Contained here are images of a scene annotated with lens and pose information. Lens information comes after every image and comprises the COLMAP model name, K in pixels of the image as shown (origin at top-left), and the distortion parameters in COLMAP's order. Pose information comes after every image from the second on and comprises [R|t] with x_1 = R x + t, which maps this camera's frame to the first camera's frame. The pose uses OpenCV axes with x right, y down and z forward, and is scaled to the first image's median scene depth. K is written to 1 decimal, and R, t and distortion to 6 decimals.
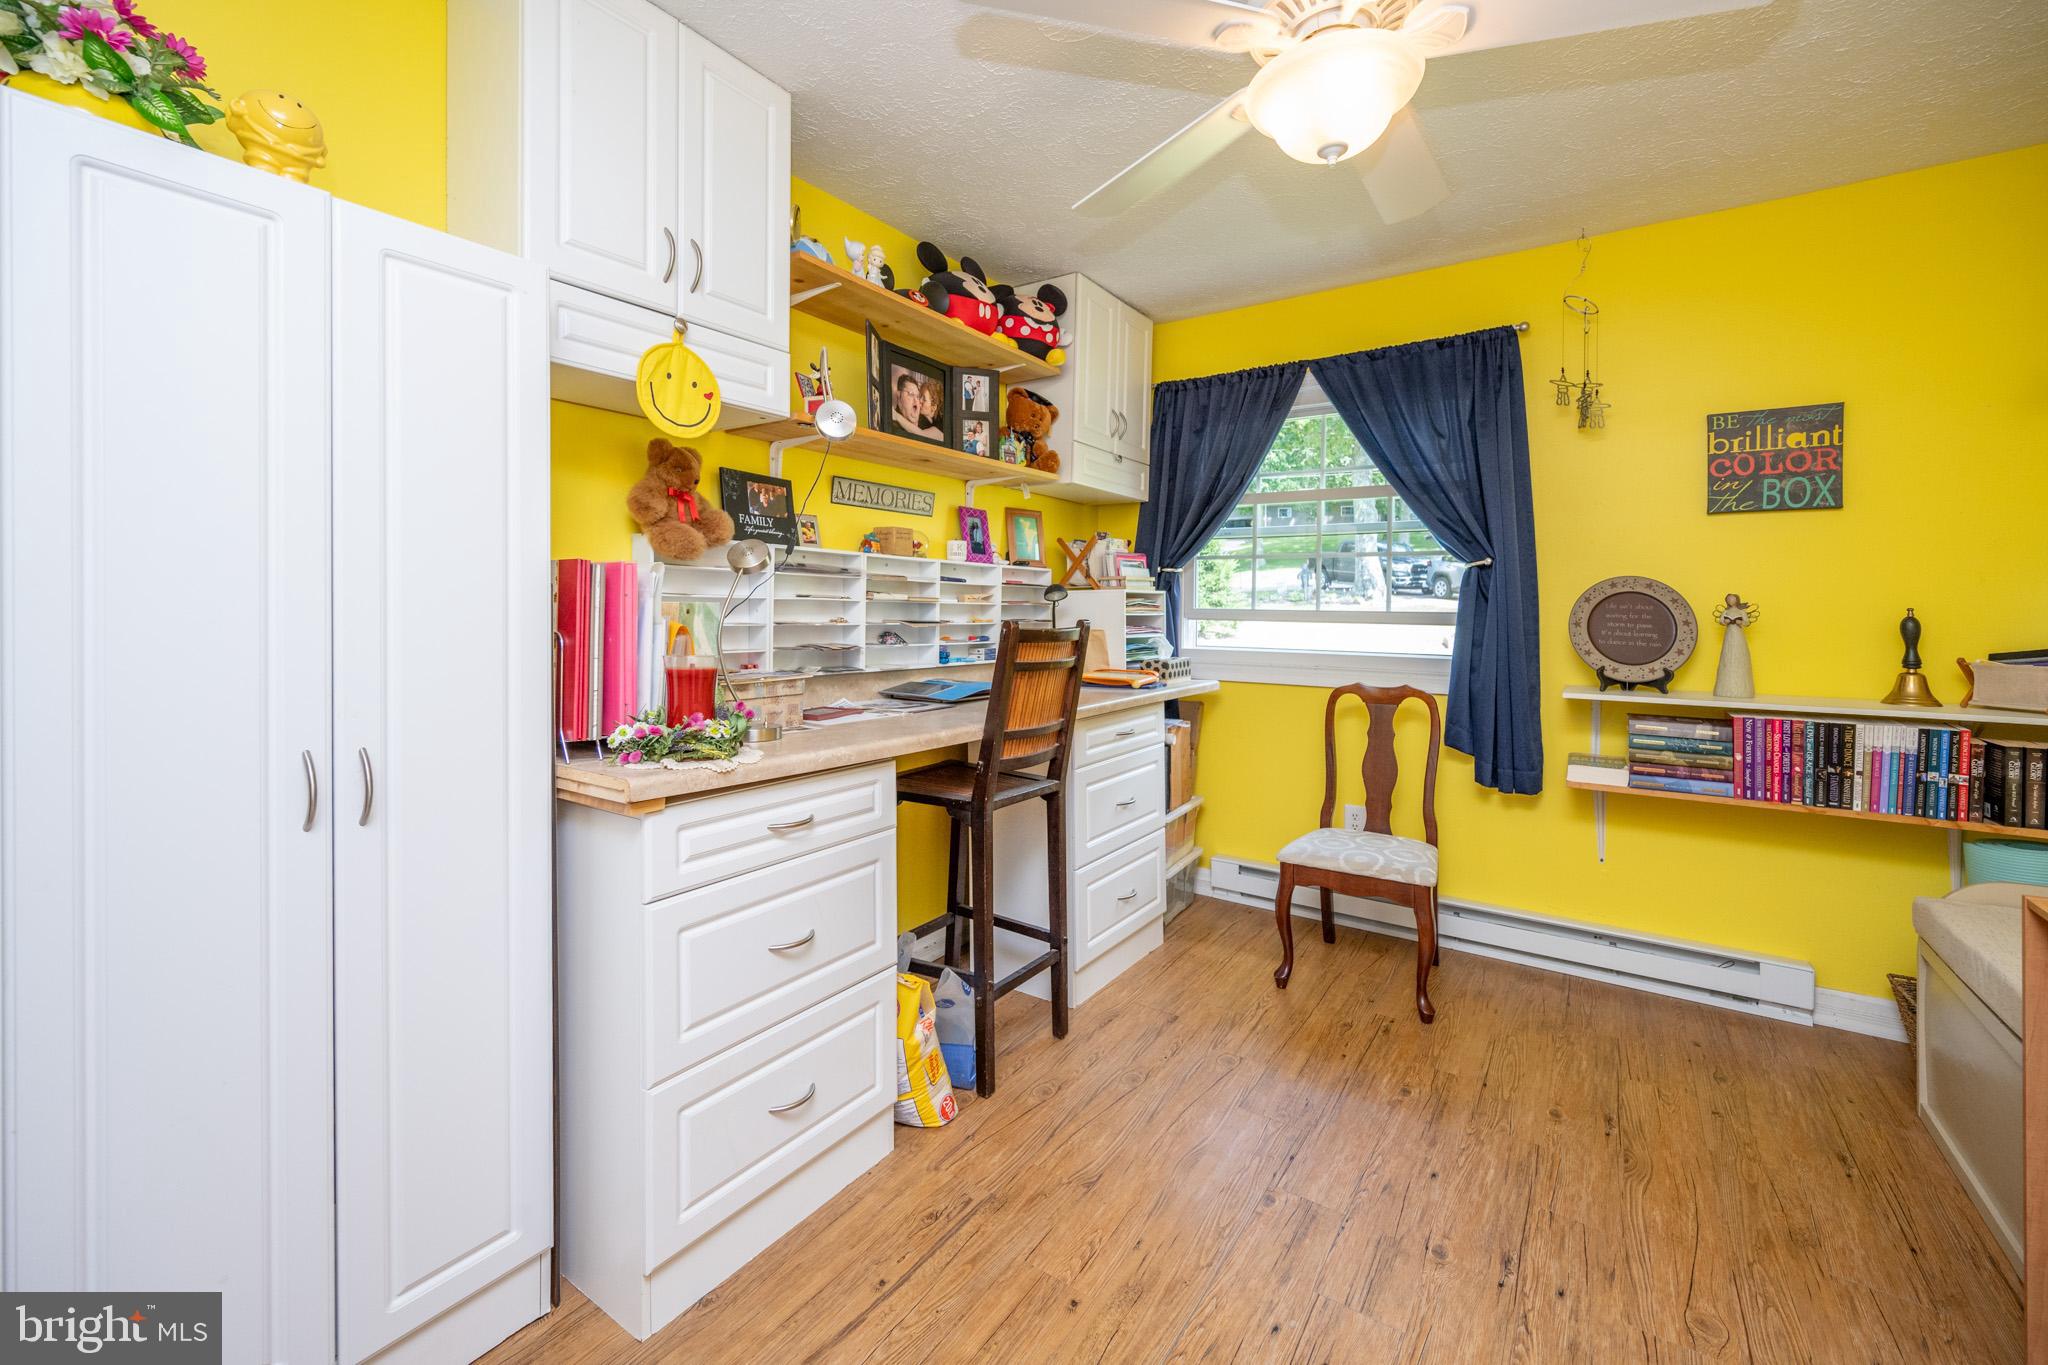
lens RADIAL K [[805.9, 0, 1062.2], [0, 805.9, 602.8], [0, 0, 1]] dist [-0.000703, -0.000035]
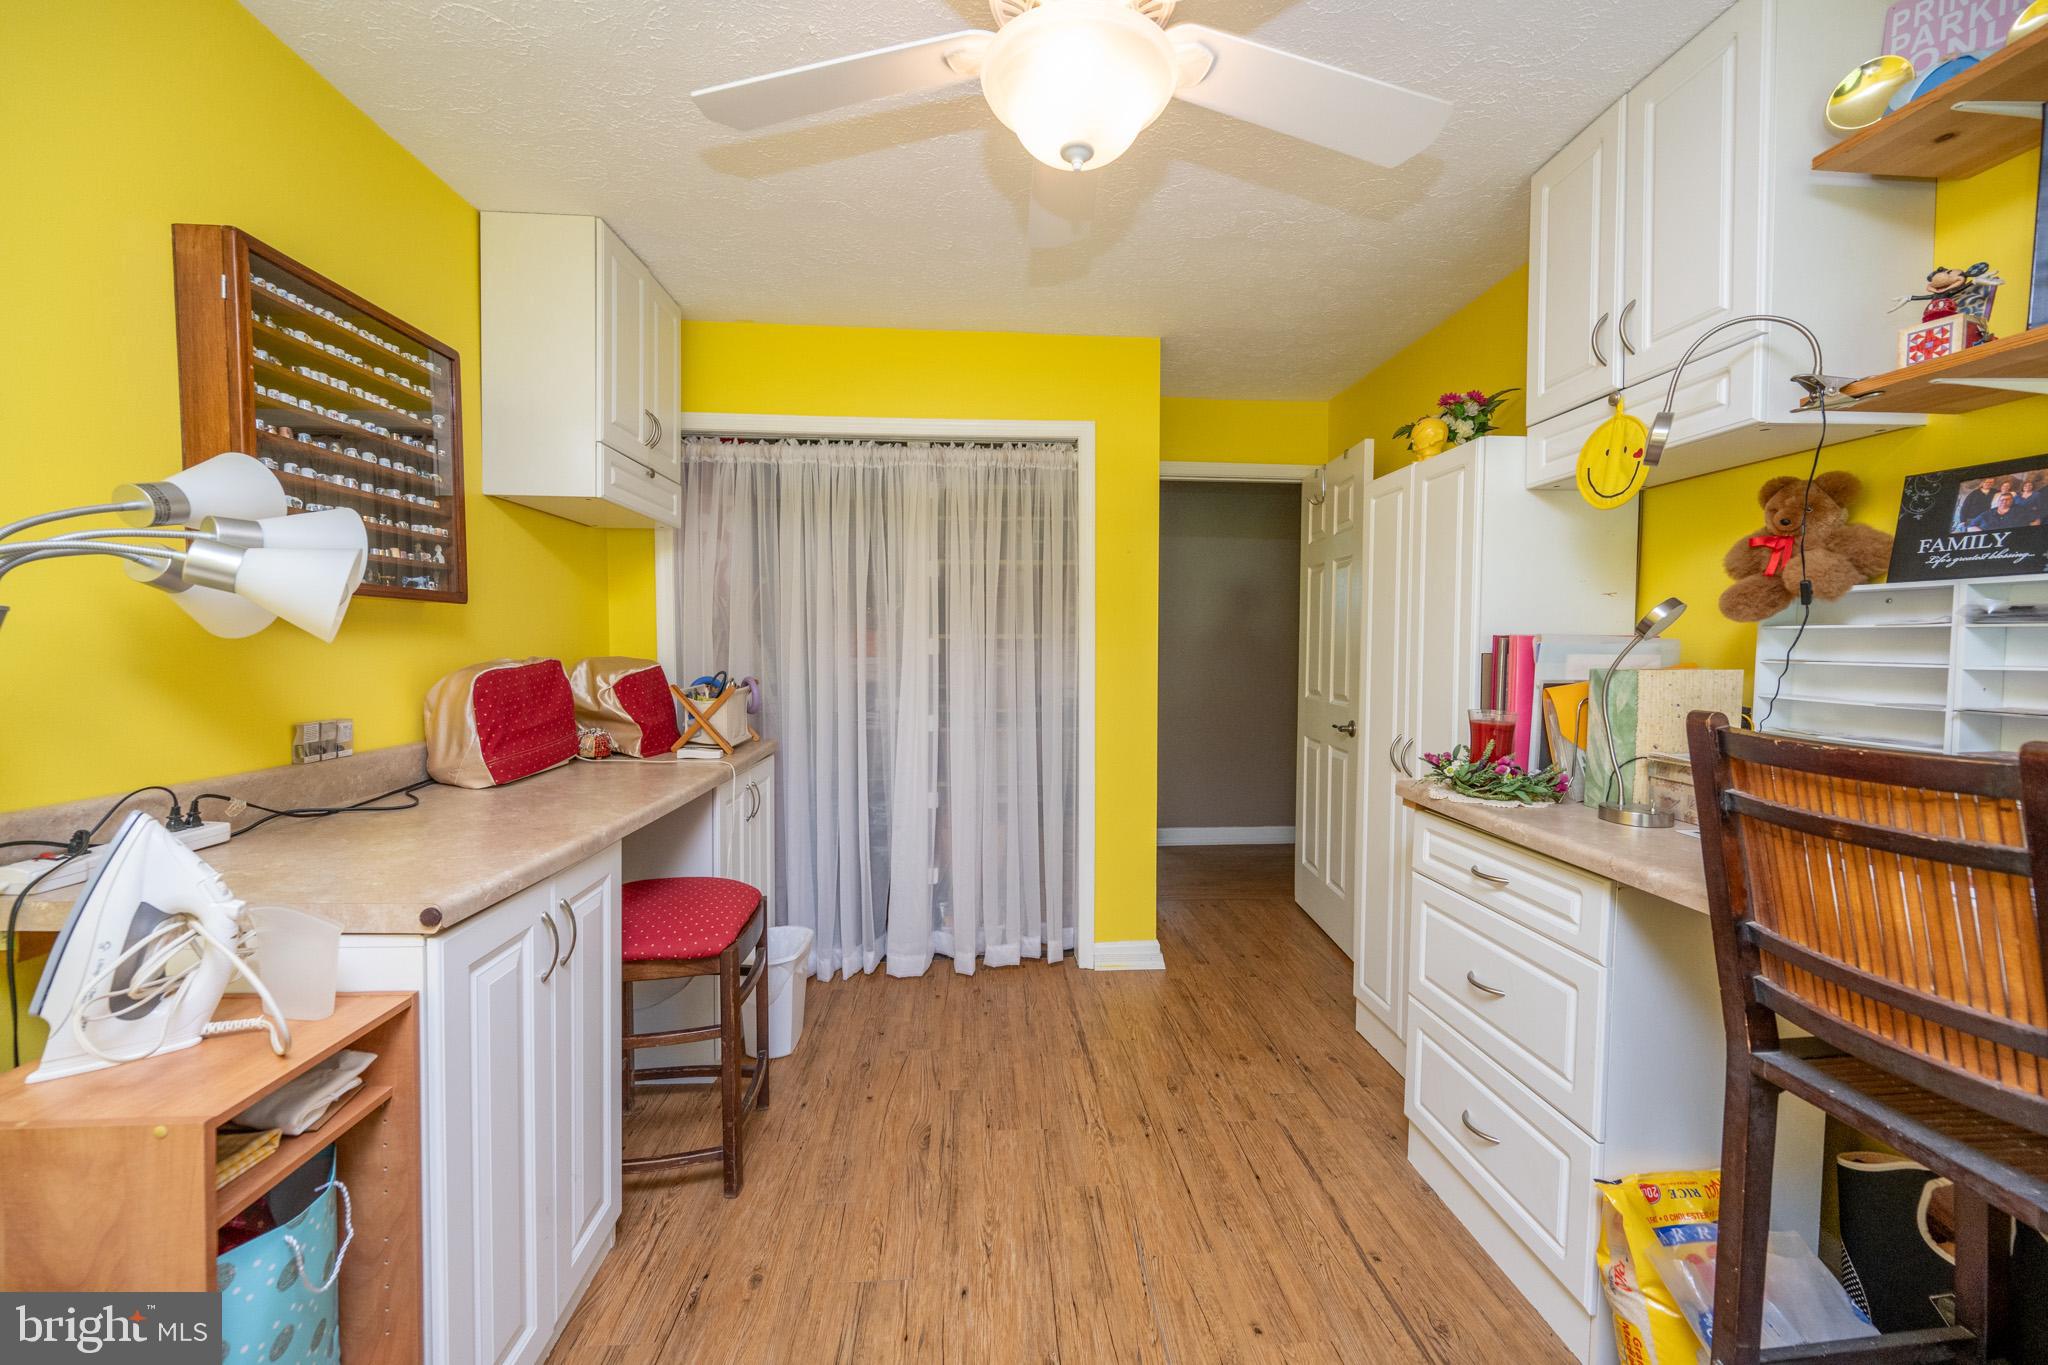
lens RADIAL K [[808.3, 0, 1024.9], [0, 808.3, 675.3], [0, 0, 1]] dist [0.000244, -0.000085]
pose [[-0.792736, 0.013816, -0.609408, 0.787650], [-0.005992, 0.999518, 0.030455, -0.019794], [0.609535, 0.027794, -0.792272, 1.438806]]
